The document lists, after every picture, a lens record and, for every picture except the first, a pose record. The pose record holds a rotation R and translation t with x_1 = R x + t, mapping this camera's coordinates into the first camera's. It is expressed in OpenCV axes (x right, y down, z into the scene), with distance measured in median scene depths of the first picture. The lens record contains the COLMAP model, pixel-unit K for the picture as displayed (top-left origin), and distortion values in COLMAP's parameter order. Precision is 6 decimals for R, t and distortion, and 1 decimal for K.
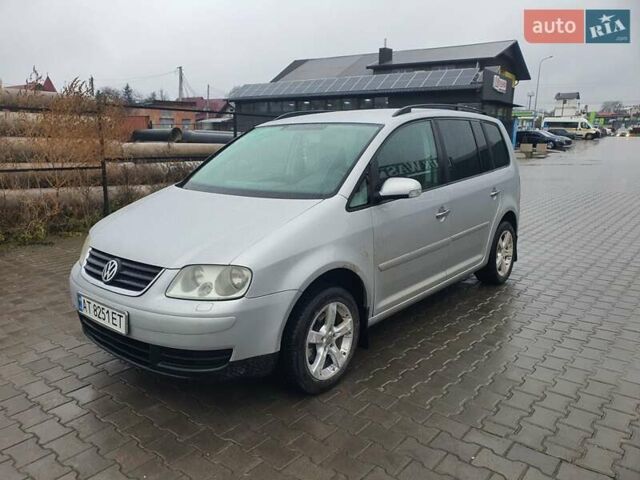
lens RADIAL K [[493.8, 0, 318.7], [0, 493.8, 220.4], [0, 0, 1]] dist [0.099904, -0.156568]
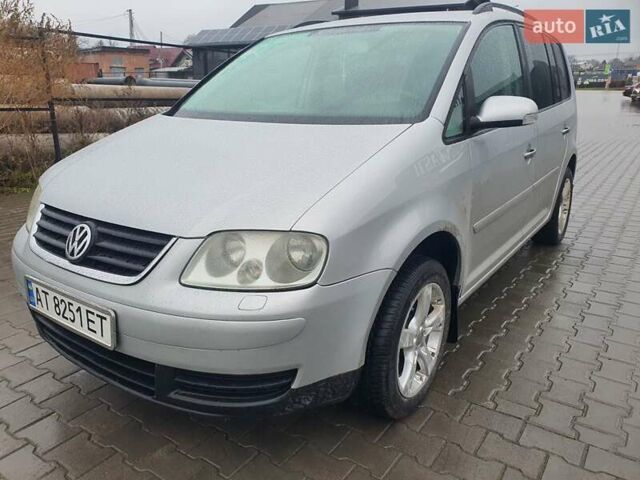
lens RADIAL K [[498.5, 0, 309.2], [0, 498.5, 224.1], [0, 0, 1]] dist [0.036790, -0.002811]
pose [[0.997982, -0.015682, 0.061536, -0.167079], [0.009966, 0.995697, 0.092127, 0.025301], [-0.062716, -0.091327, 0.993844, 0.361672]]
